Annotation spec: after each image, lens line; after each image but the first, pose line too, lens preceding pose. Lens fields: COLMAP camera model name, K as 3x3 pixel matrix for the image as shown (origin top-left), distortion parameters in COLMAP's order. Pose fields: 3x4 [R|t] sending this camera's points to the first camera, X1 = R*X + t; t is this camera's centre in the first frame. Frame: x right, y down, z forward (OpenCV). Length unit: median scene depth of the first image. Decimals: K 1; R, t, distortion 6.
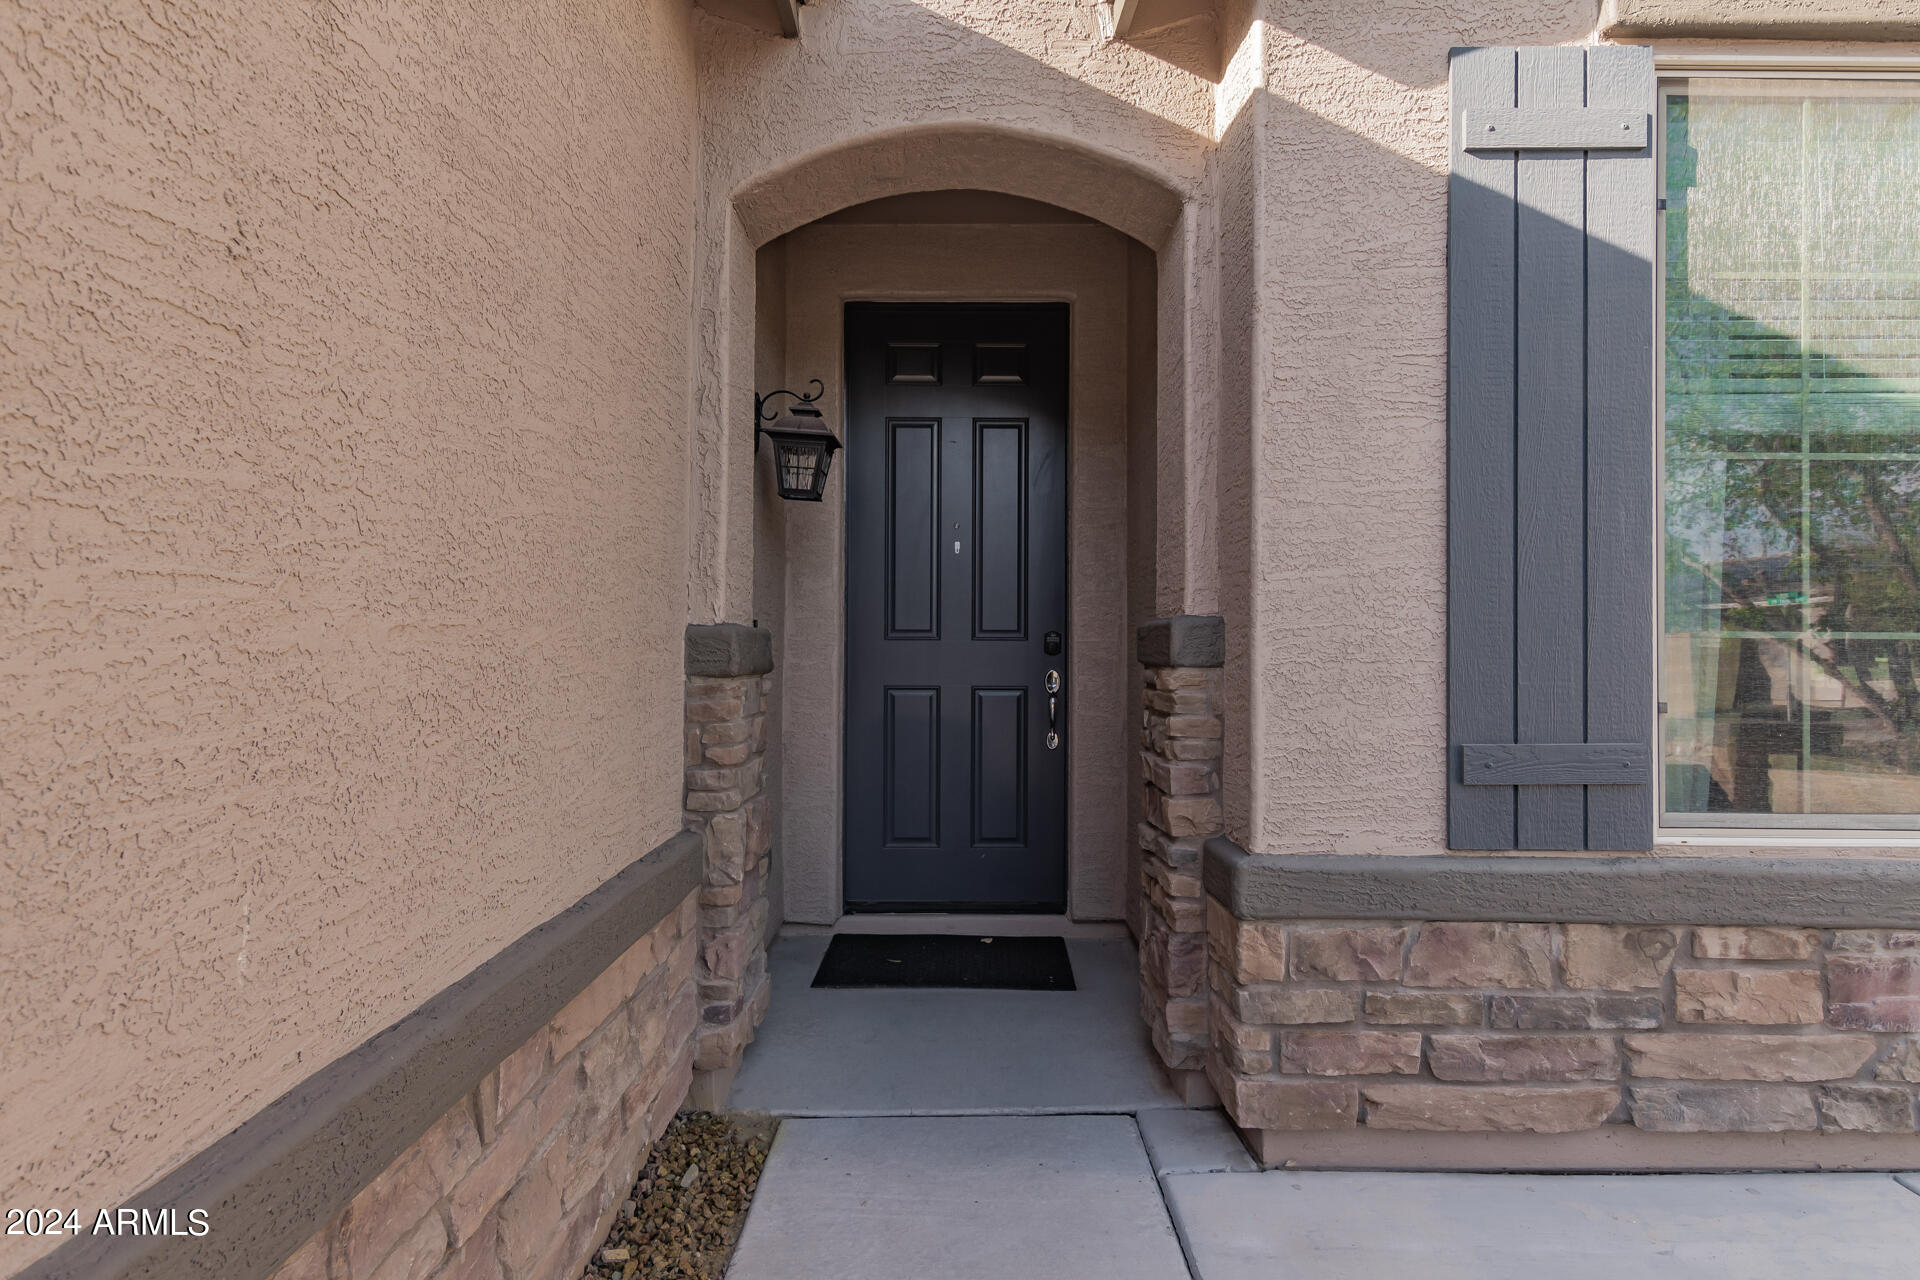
lens RADIAL K [[1091.1, 0, 960.0], [0, 1091.1, 640.0], [0, 0, 1]] dist [0.000828, 0.000392]
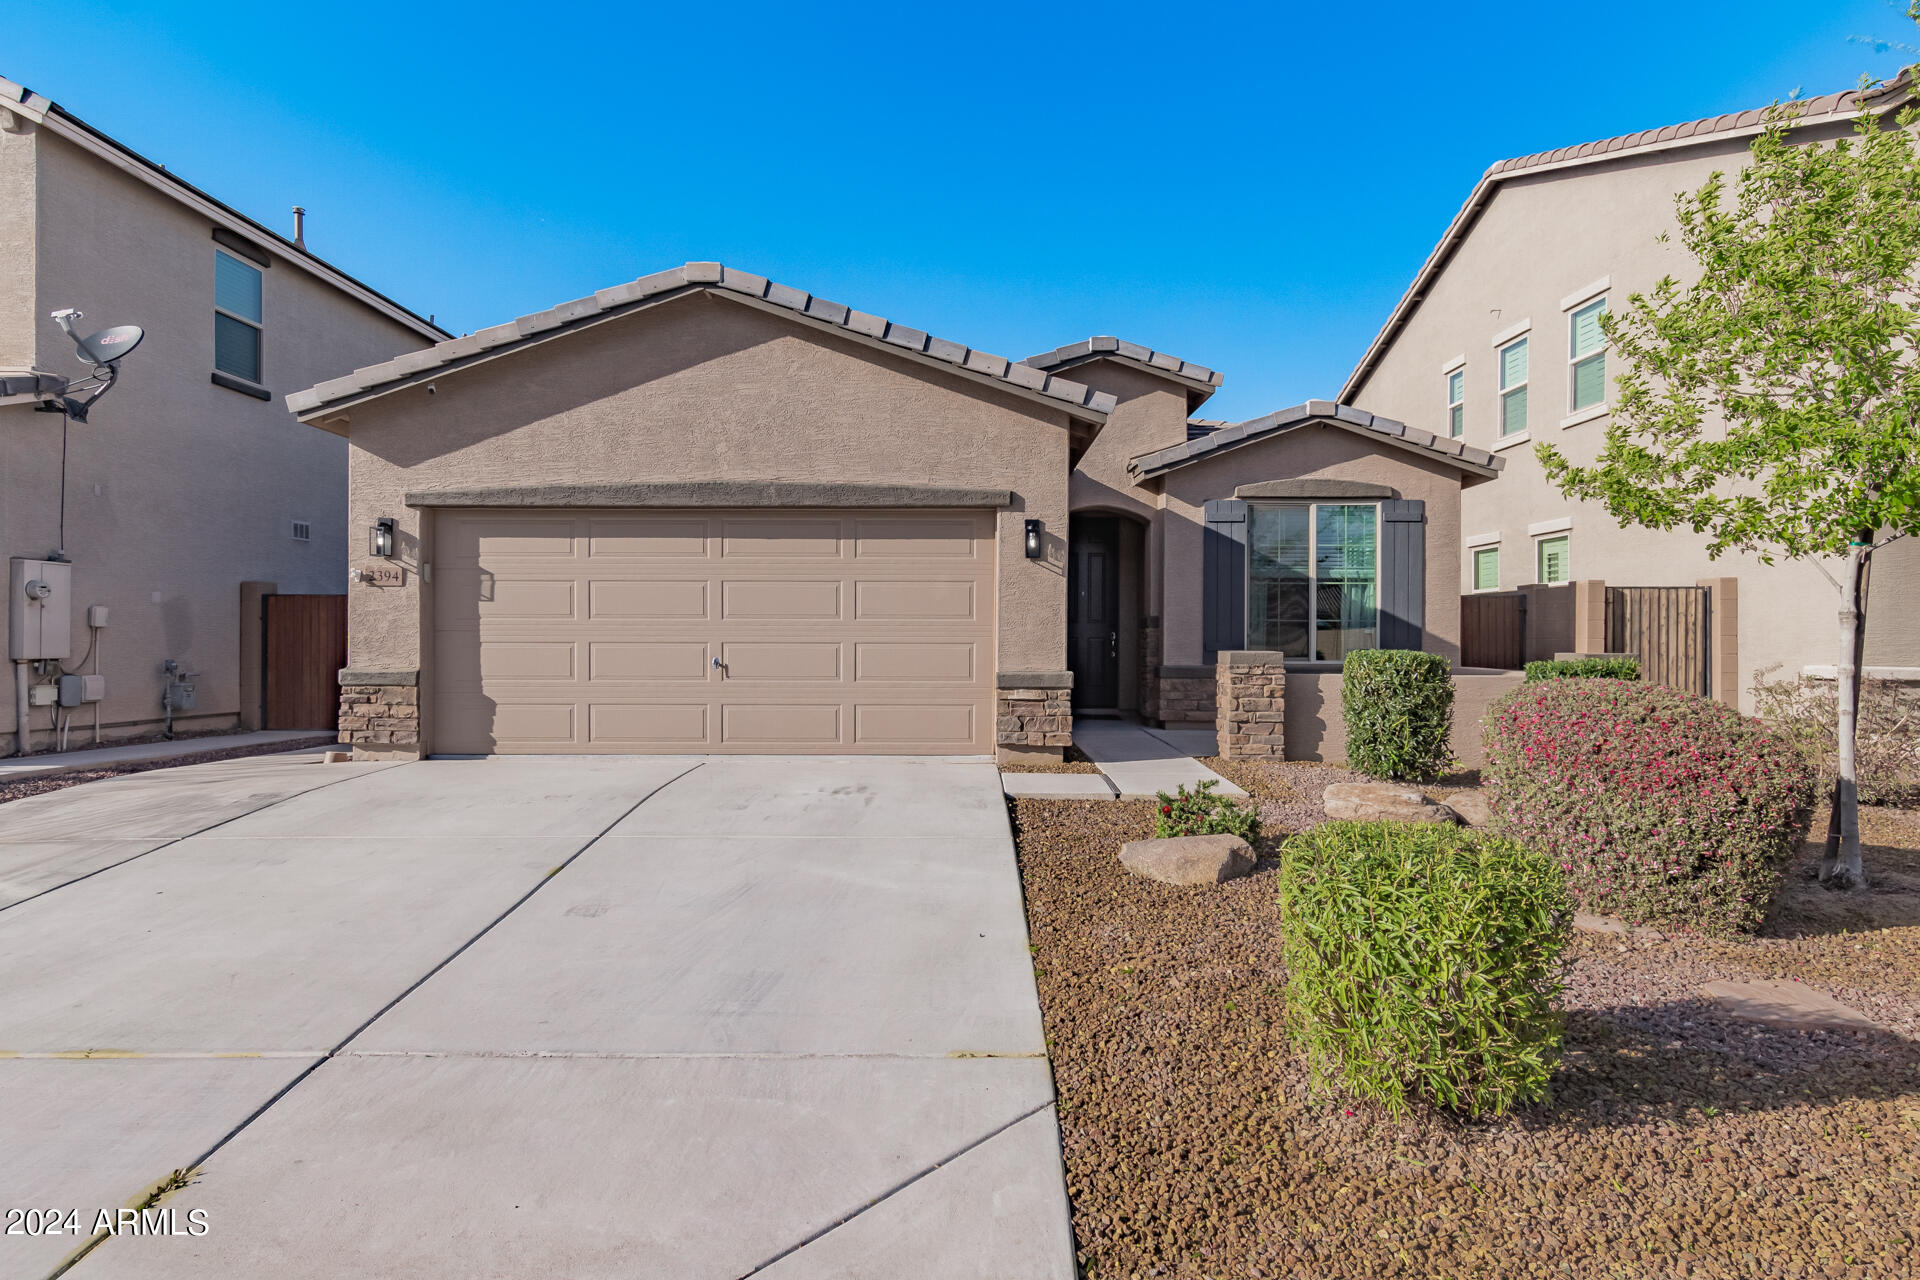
lens RADIAL K [[1091.1, 0, 960.0], [0, 1091.1, 640.0], [0, 0, 1]] dist [0.000828, 0.000392]
pose [[0.999977, 0.001739, -0.006536, -0.539554], [-0.001683, 0.999962, 0.008556, 0.038924], [0.006551, -0.008545, 0.999942, -3.444508]]
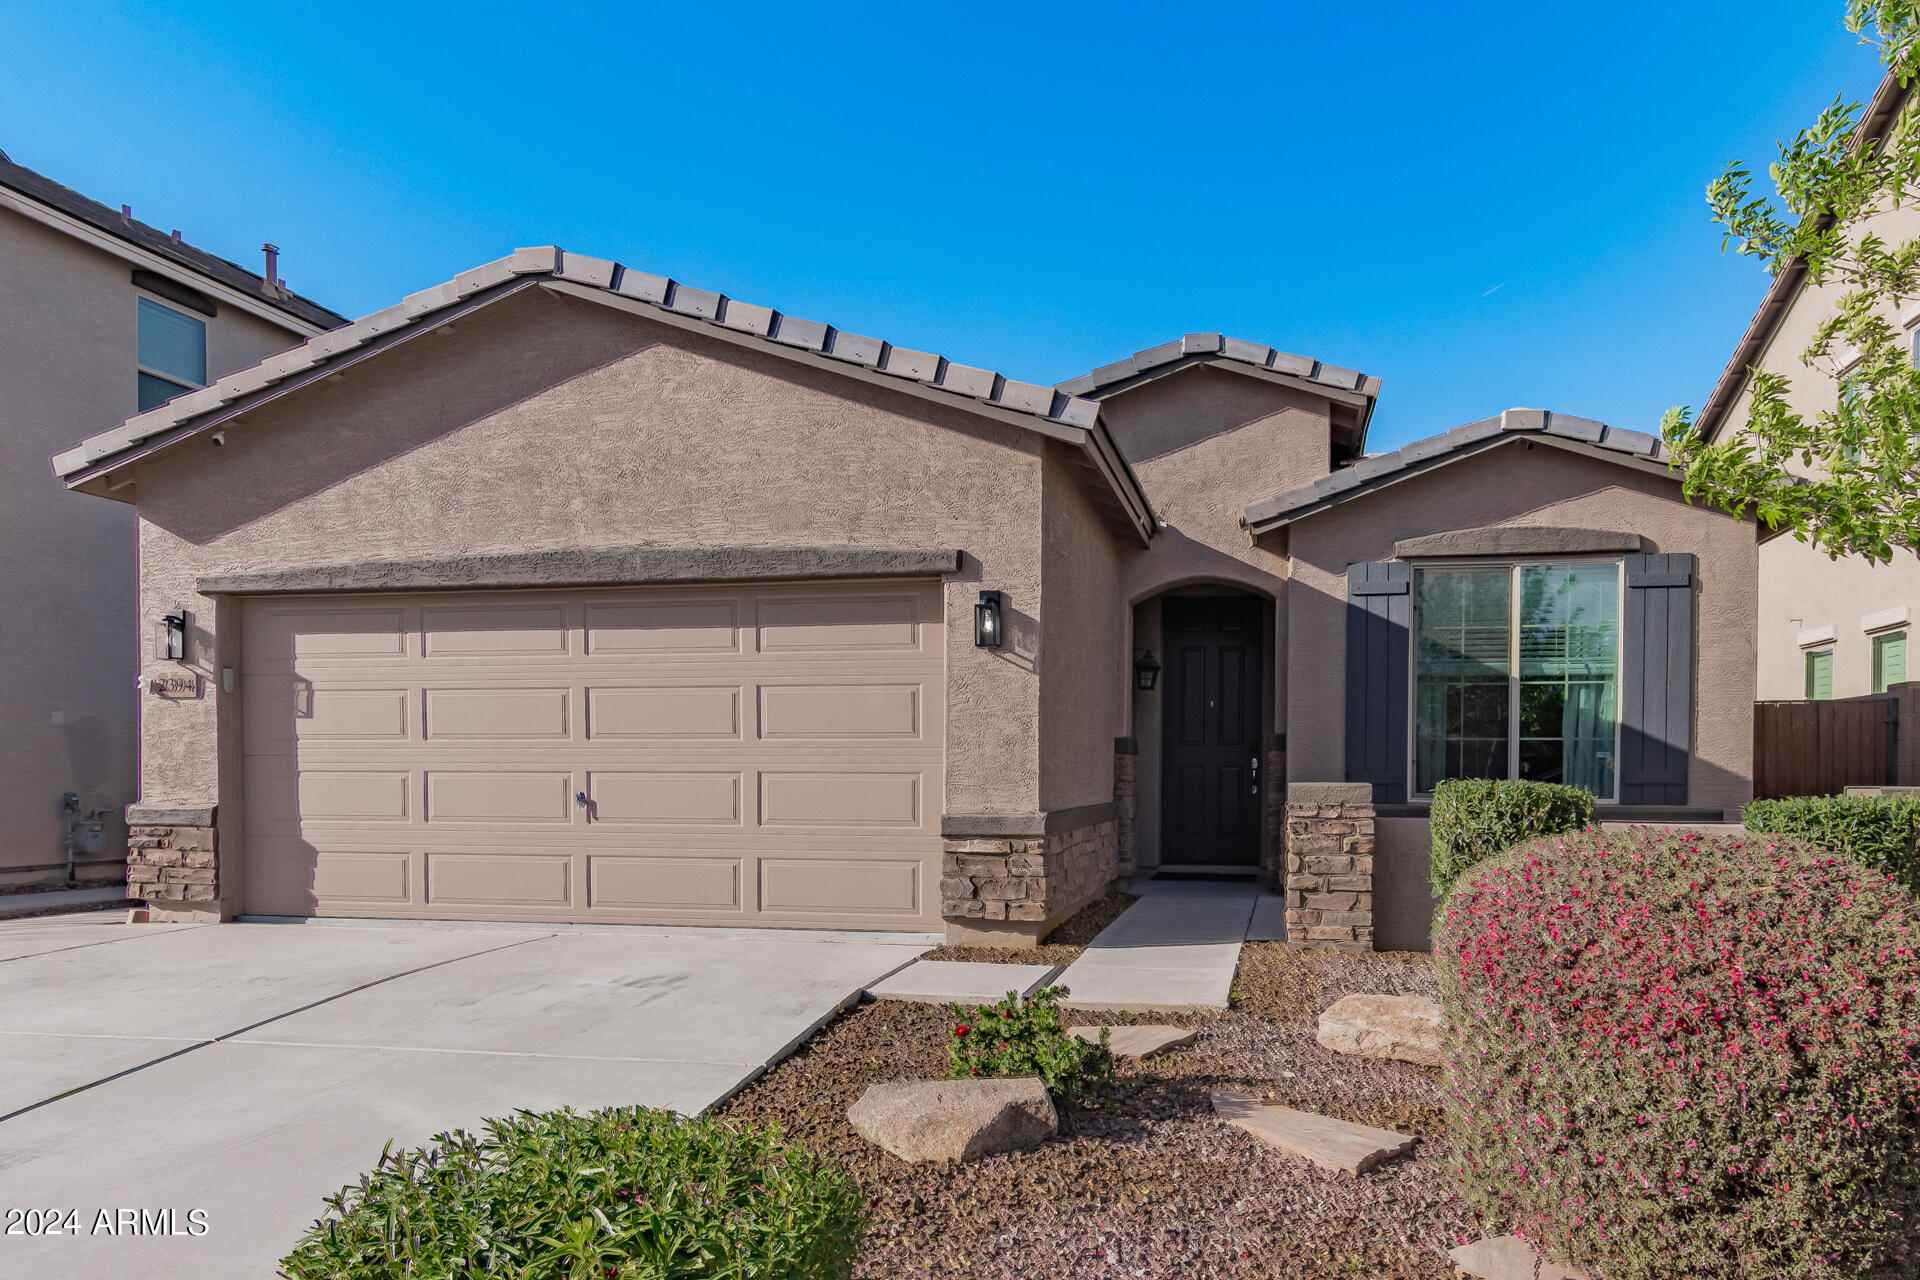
lens RADIAL K [[1356.4, 0, 1013.6], [0, 1356.4, 801.1], [0, 0, 1]] dist [0.009418, 0.002823]
pose [[0.979294, 0.005814, -0.202361, 0.261396], [-0.000049, 0.999594, 0.028478, 0.057098], [0.202445, -0.027878, 0.978897, -2.909902]]
